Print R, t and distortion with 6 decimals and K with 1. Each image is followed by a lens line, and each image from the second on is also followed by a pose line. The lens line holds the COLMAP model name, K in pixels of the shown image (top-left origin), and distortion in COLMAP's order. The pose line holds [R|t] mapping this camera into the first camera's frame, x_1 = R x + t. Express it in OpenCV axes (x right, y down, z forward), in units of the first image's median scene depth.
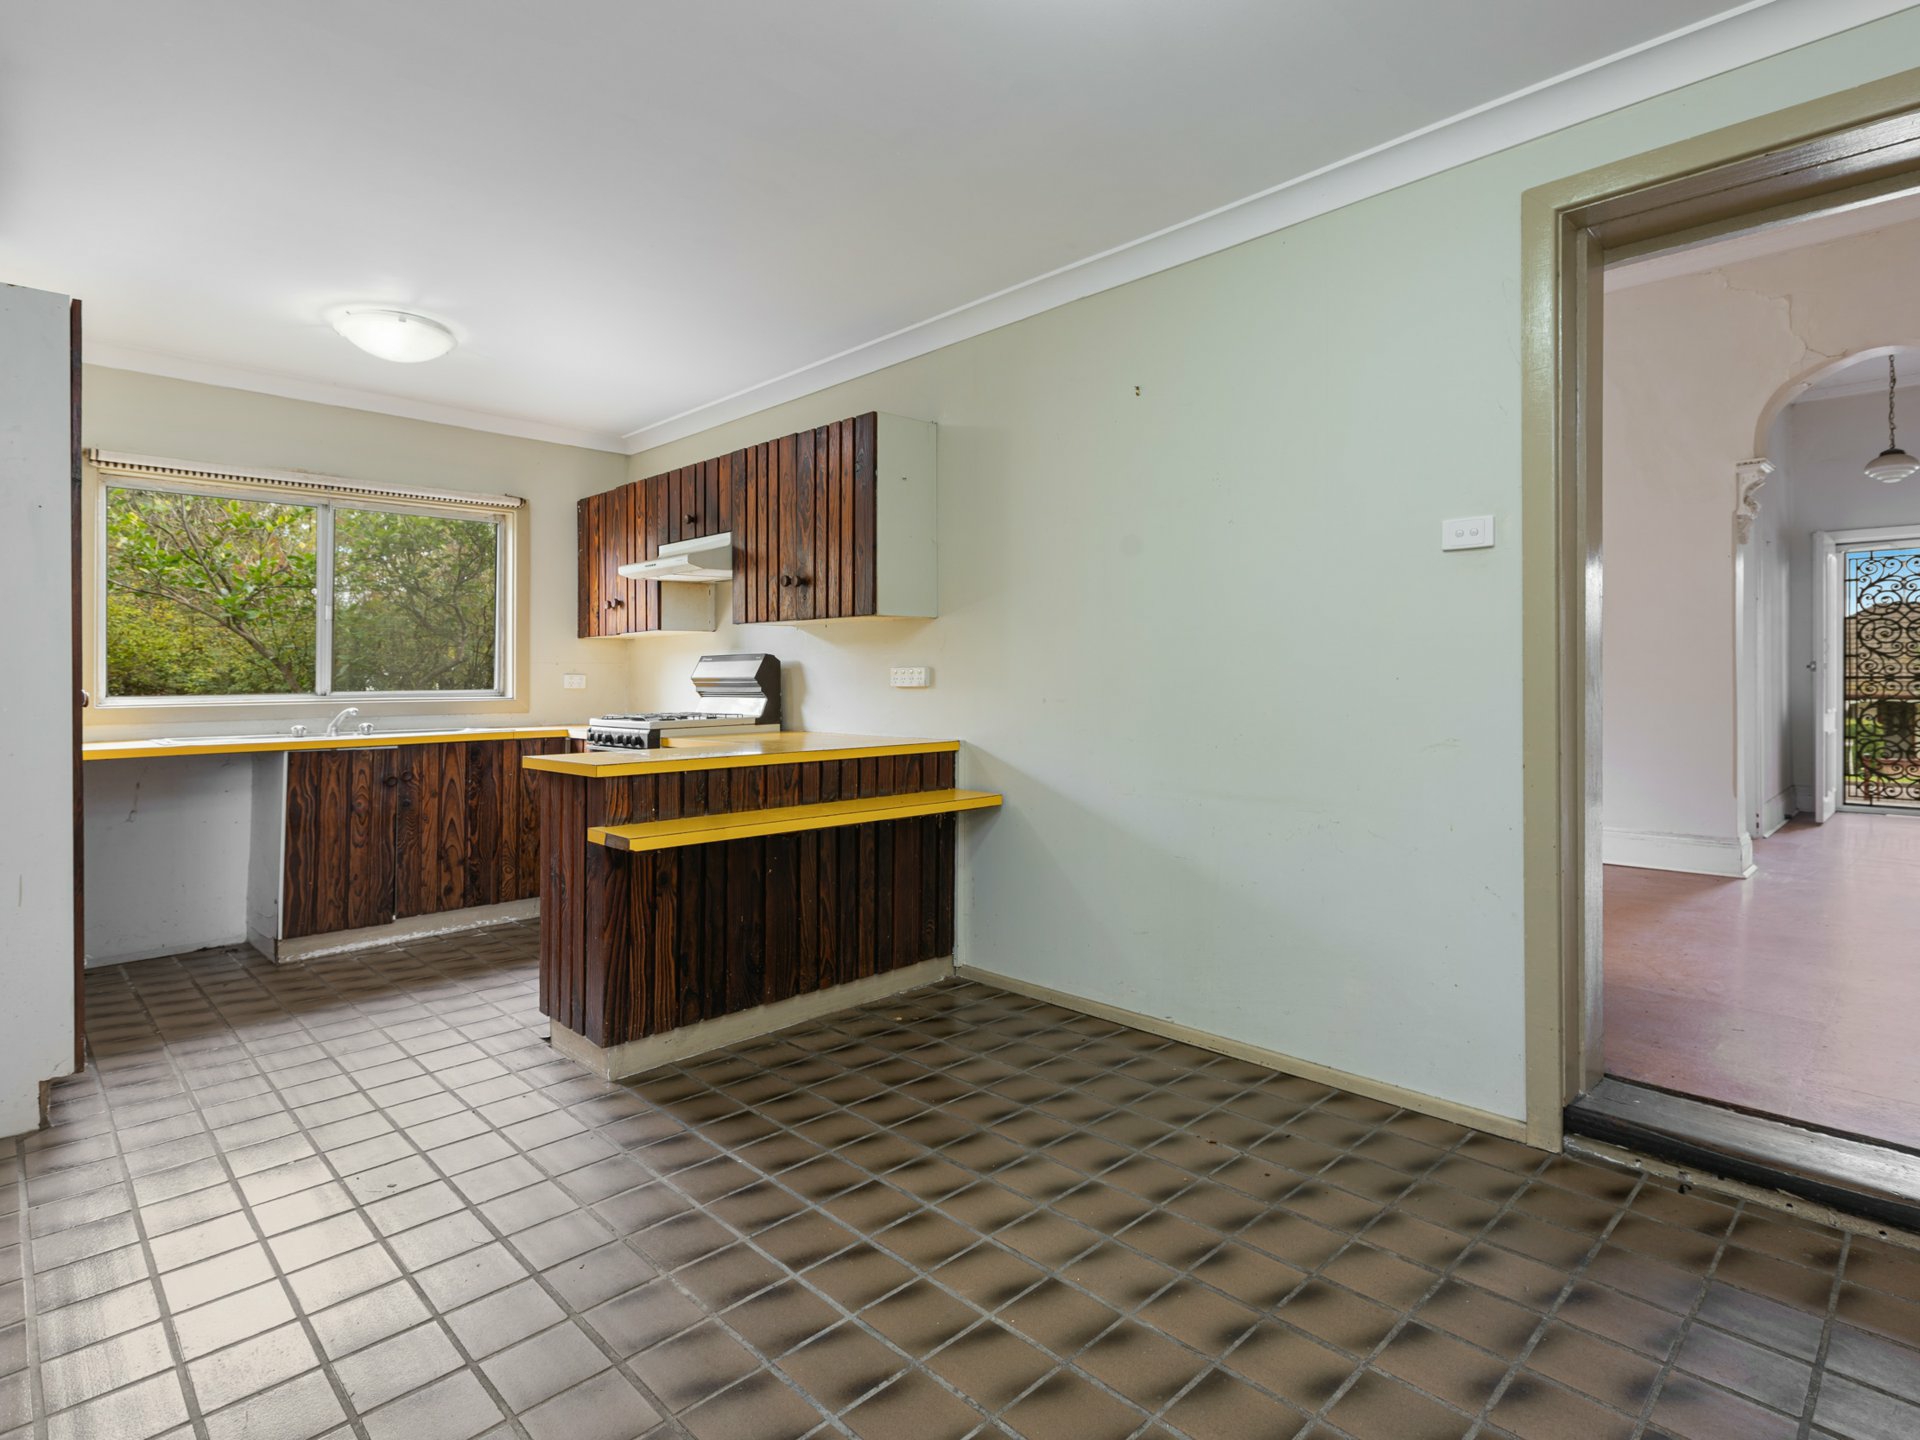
lens RADIAL K [[991.1, 0, 948.9], [0, 991.1, 665.1], [0, 0, 1]] dist [0.001729, 0.001153]
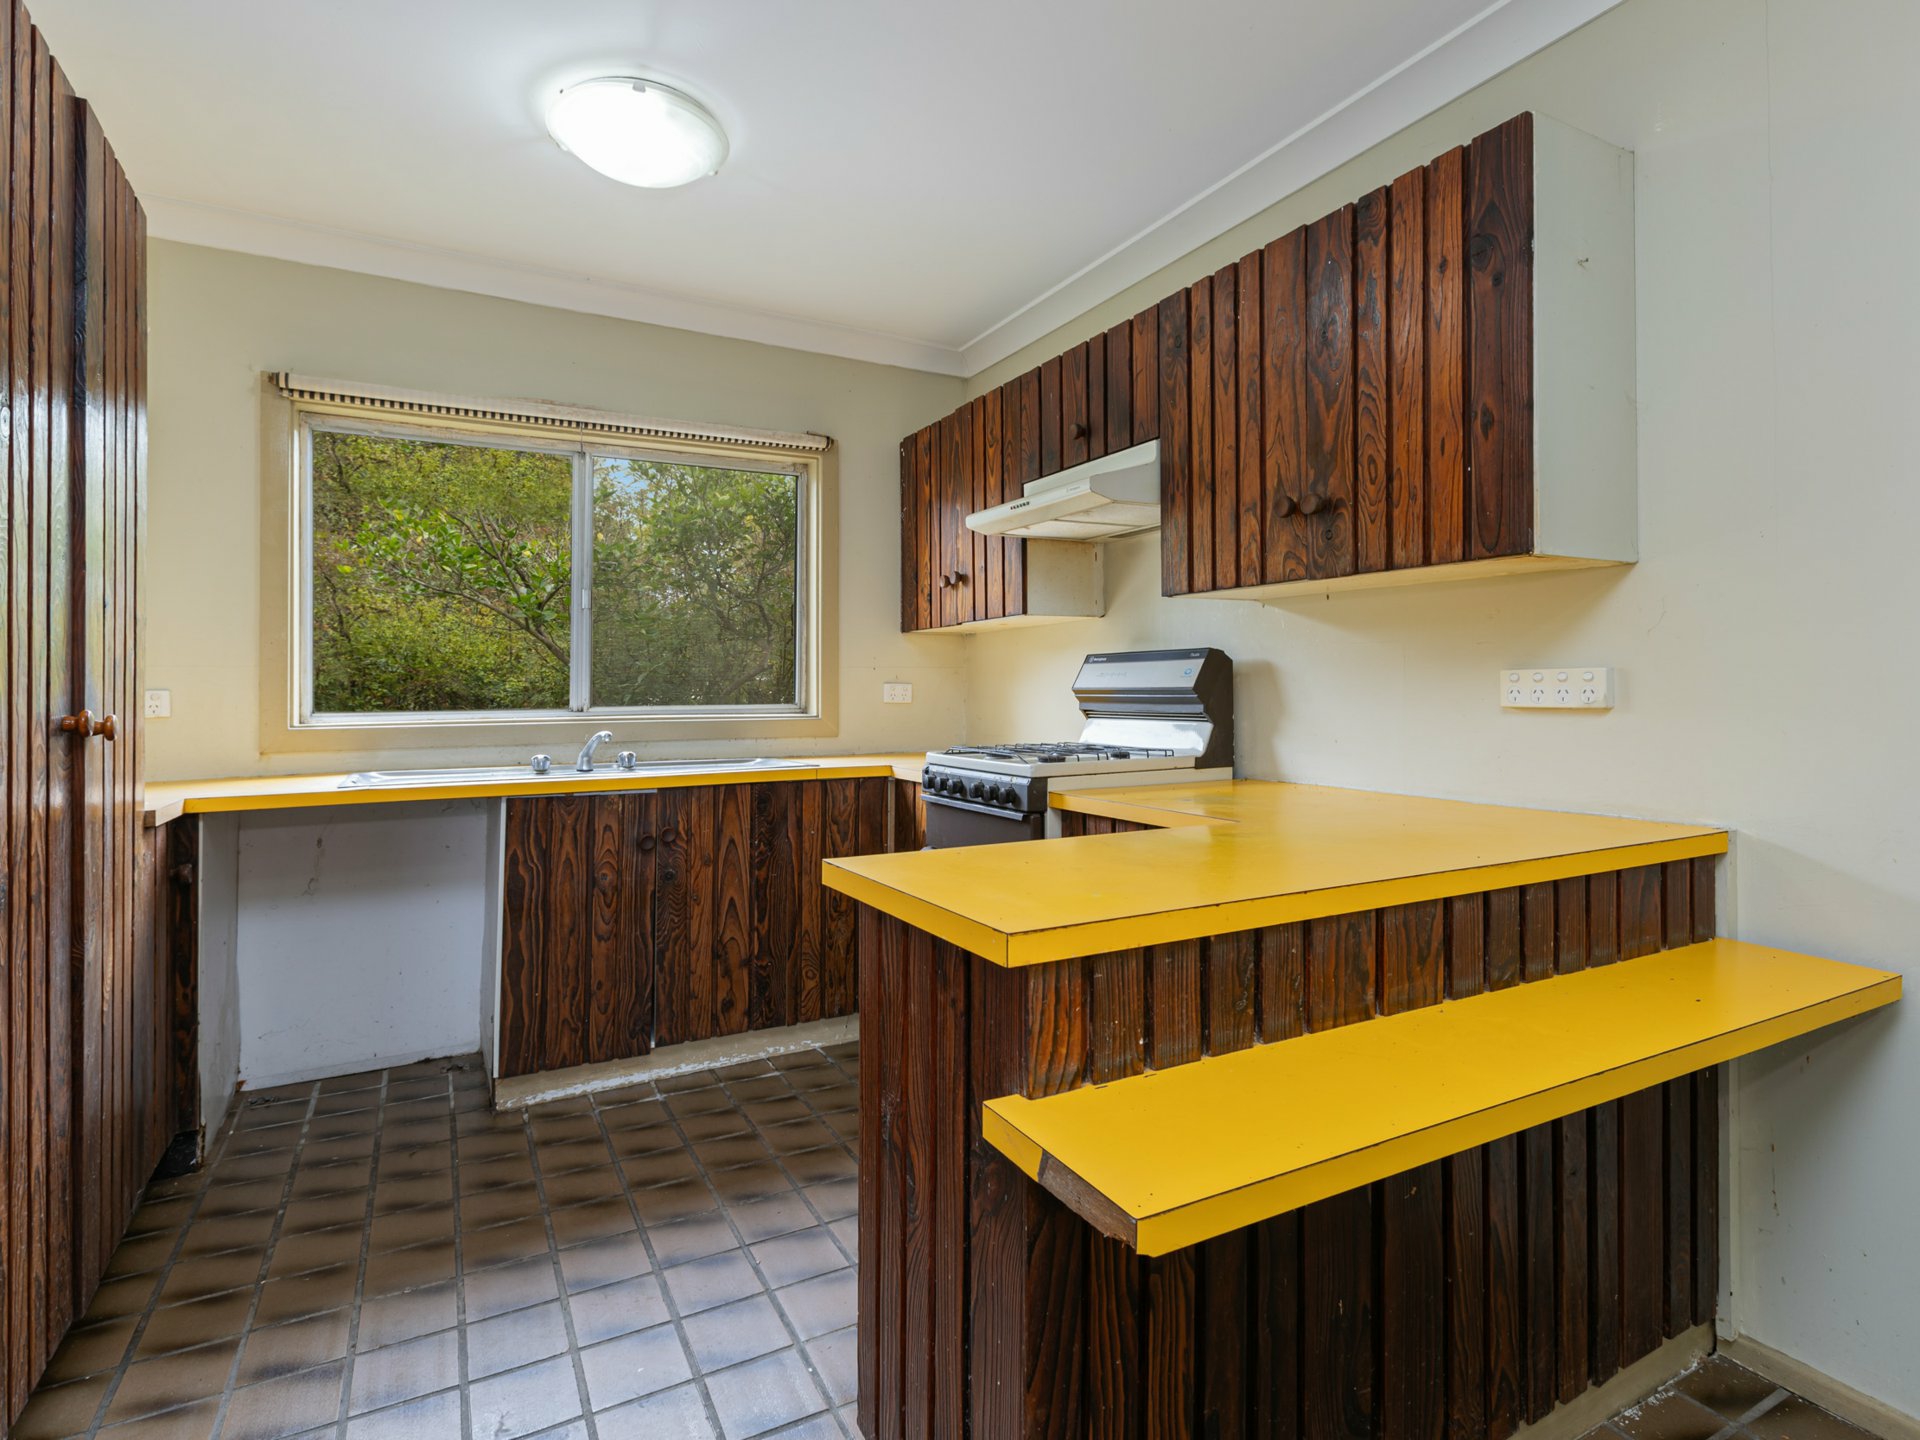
lens RADIAL K [[991.1, 0, 948.9], [0, 991.1, 665.1], [0, 0, 1]] dist [0.001729, 0.001153]
pose [[0.957867, -0.005490, -0.287160, -0.169862], [0.002842, 0.999950, -0.009635, 0.004211], [0.287199, 0.008413, 0.957834, 0.404952]]
